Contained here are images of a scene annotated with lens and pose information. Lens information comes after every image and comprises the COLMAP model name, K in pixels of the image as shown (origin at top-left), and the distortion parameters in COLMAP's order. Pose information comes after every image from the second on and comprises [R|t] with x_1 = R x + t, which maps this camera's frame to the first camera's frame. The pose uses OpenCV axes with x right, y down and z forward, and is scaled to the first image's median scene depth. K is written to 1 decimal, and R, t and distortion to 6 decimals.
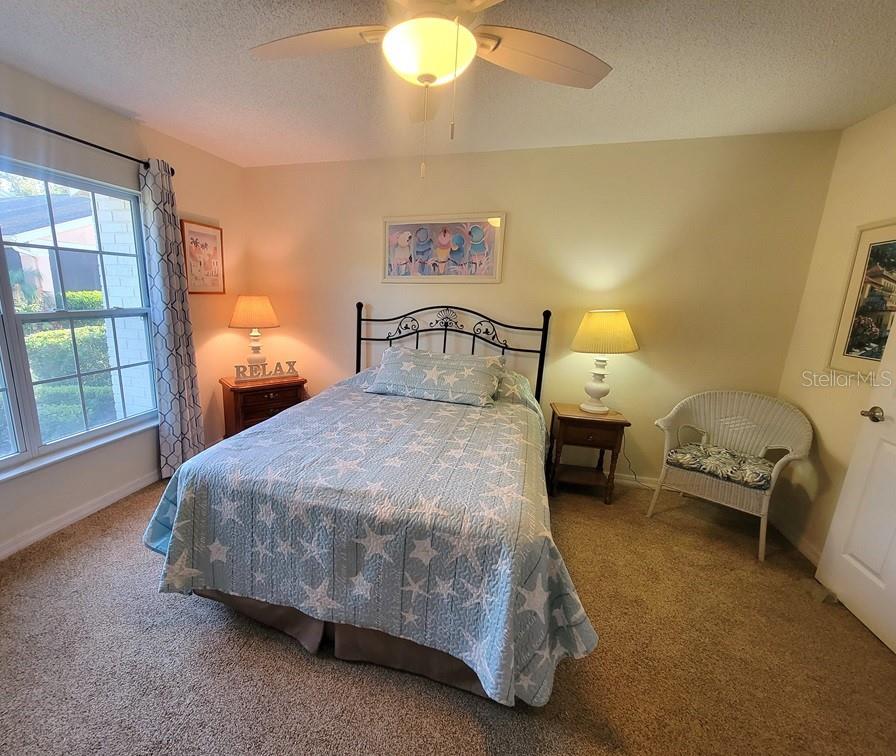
lens RADIAL K [[390.5, 0, 448.0], [0, 390.5, 378.0], [0, 0, 1]] dist [0.000419, 0.000050]
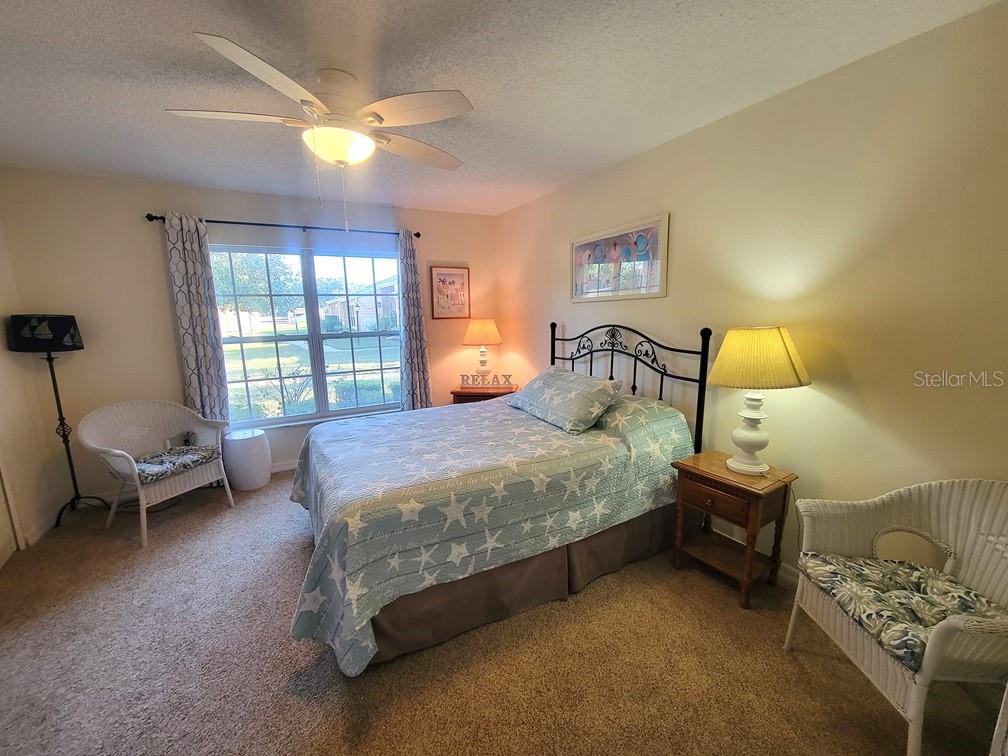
lens RADIAL K [[407.0, 0, 503.2], [0, 407.0, 383.2], [0, 0, 1]] dist [0.000817, 0.000023]
pose [[0.727988, 0.080399, -0.680859, 0.483923], [-0.109567, 0.993979, 0.000222, -0.020027], [0.676778, 0.074438, 0.732415, 0.136889]]
